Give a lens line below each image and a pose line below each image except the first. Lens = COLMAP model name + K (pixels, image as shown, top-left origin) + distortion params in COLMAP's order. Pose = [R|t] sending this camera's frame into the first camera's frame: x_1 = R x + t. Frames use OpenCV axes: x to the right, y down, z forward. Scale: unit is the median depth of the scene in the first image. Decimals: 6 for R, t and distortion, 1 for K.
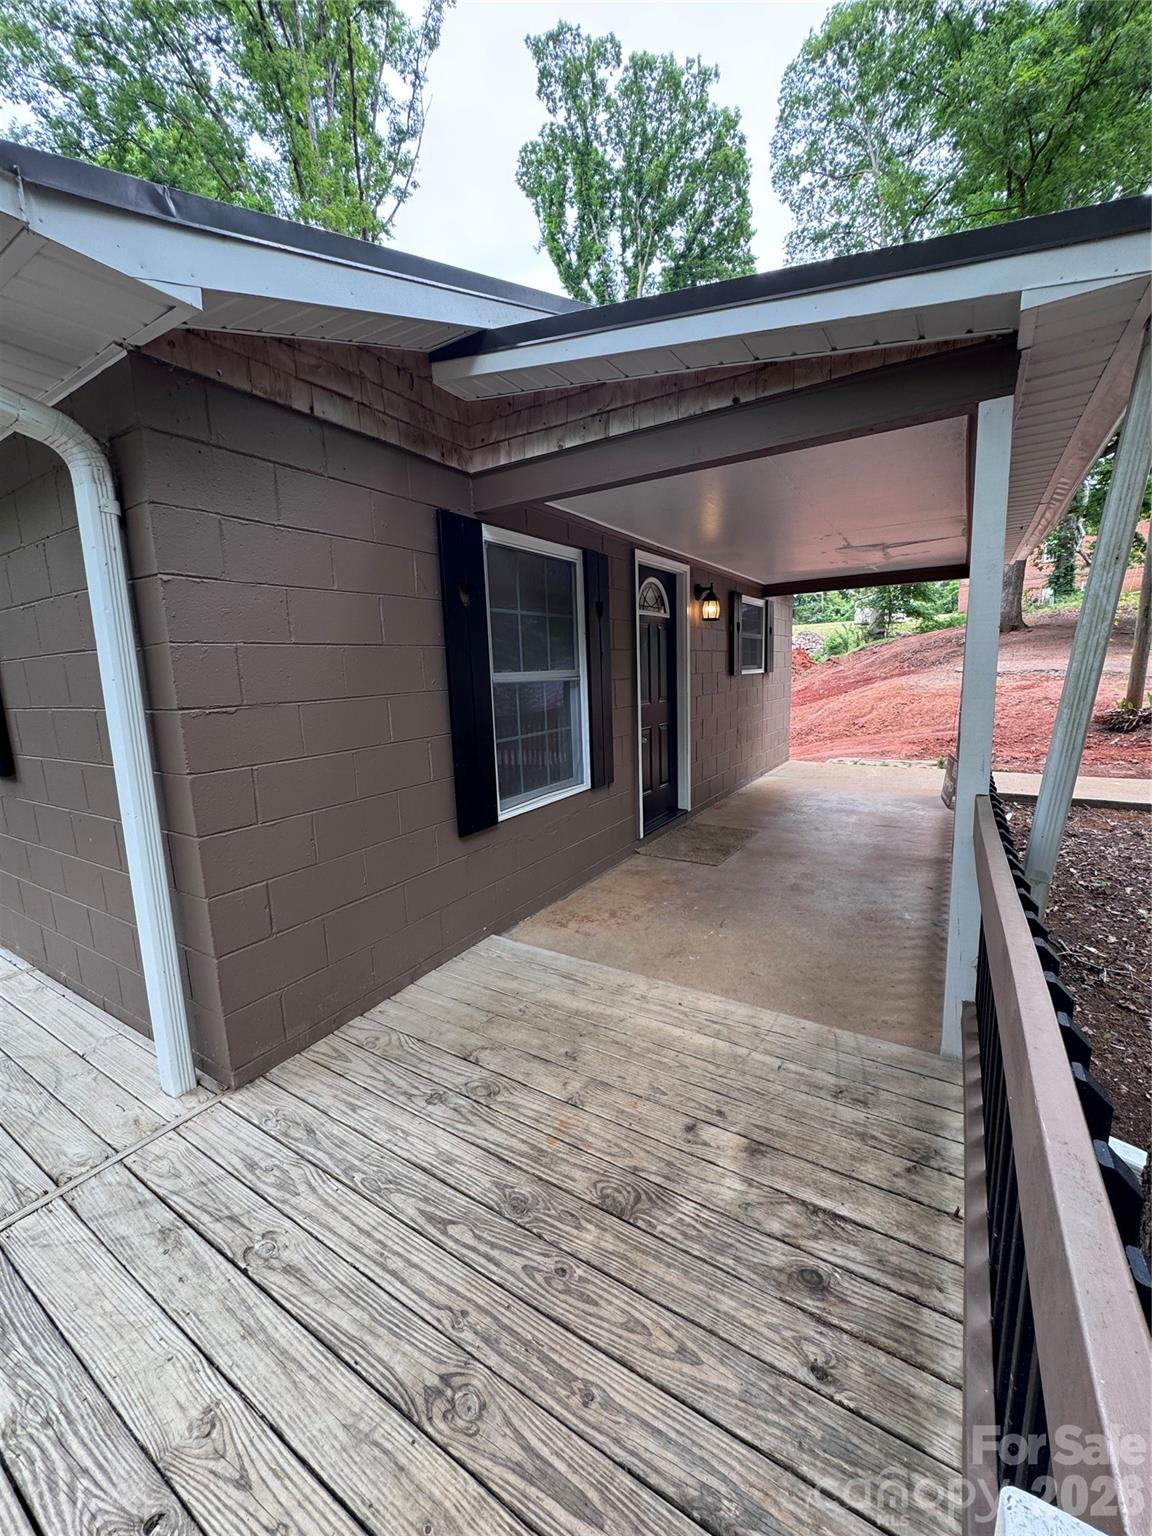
lens RADIAL K [[609.5, 0, 576.0], [0, 609.5, 768.0], [0, 0, 1]] dist [-0.003452, -0.000119]
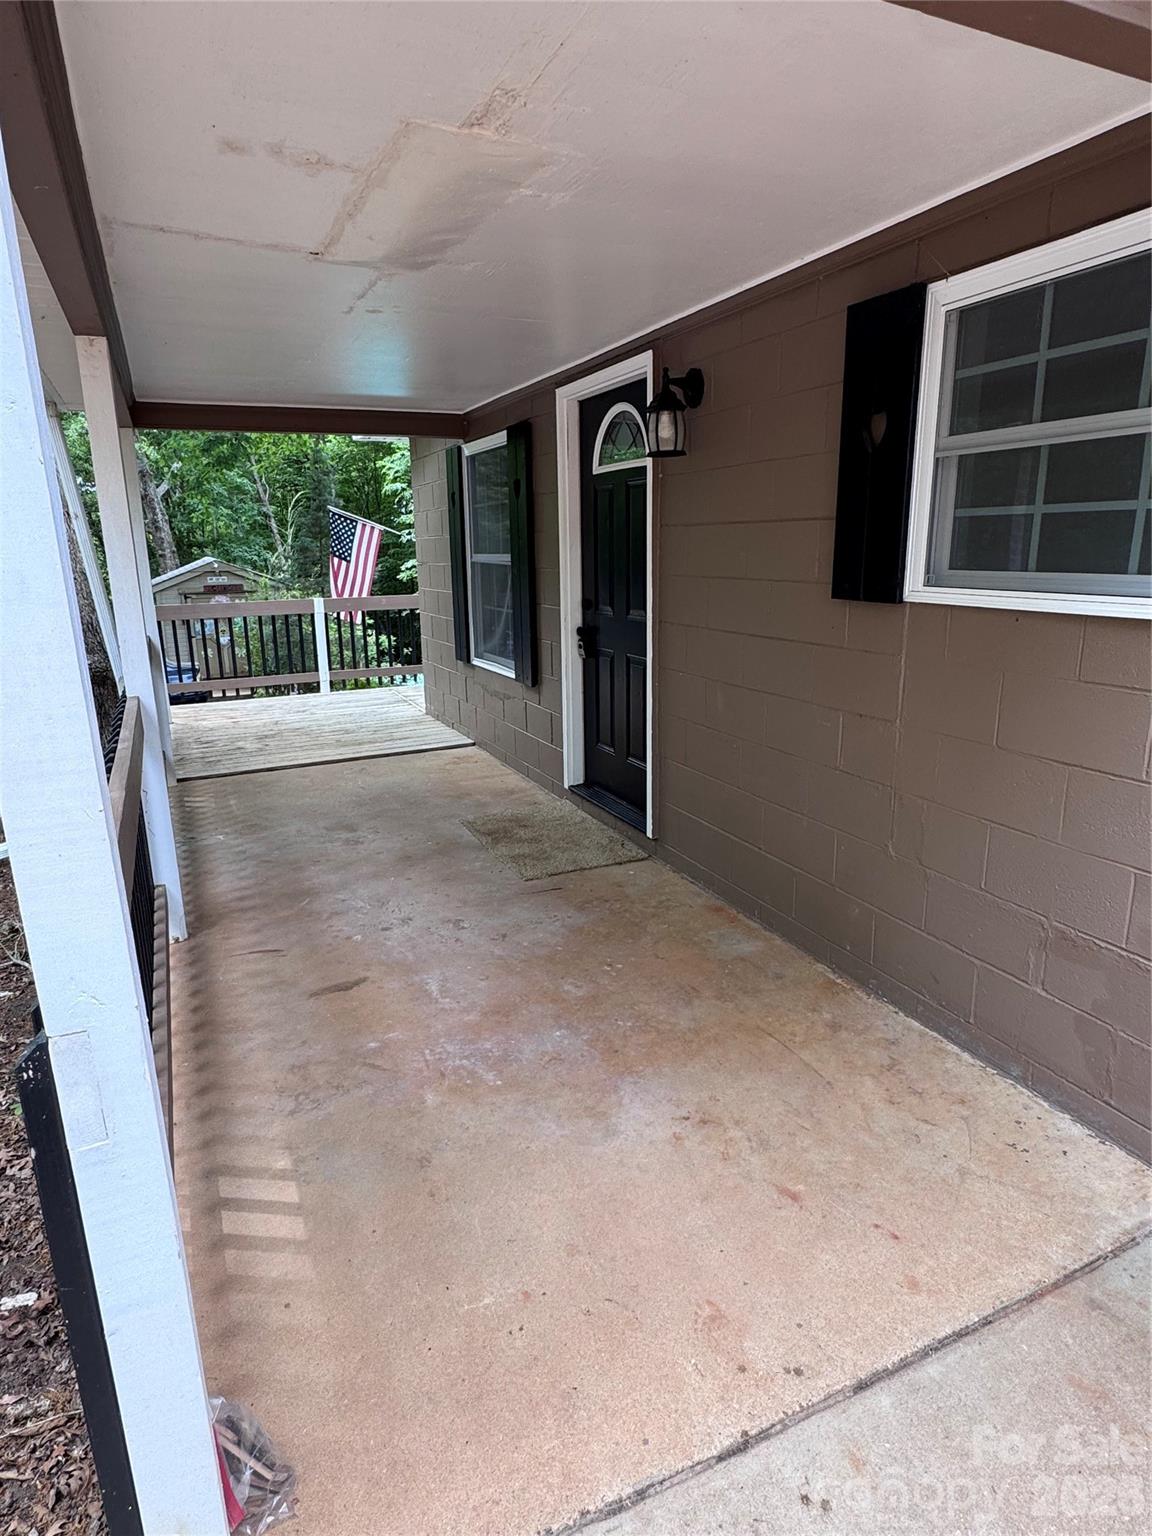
lens RADIAL K [[882.5, 0, 574.6], [0, 882.5, 771.4], [0, 0, 1]] dist [-0.003248, 0.000461]
pose [[-0.553654, 0.250407, -0.794206, 1.108461], [-0.098955, 0.927178, 0.361314, -0.341966], [0.826847, 0.278634, -0.488557, 1.783302]]
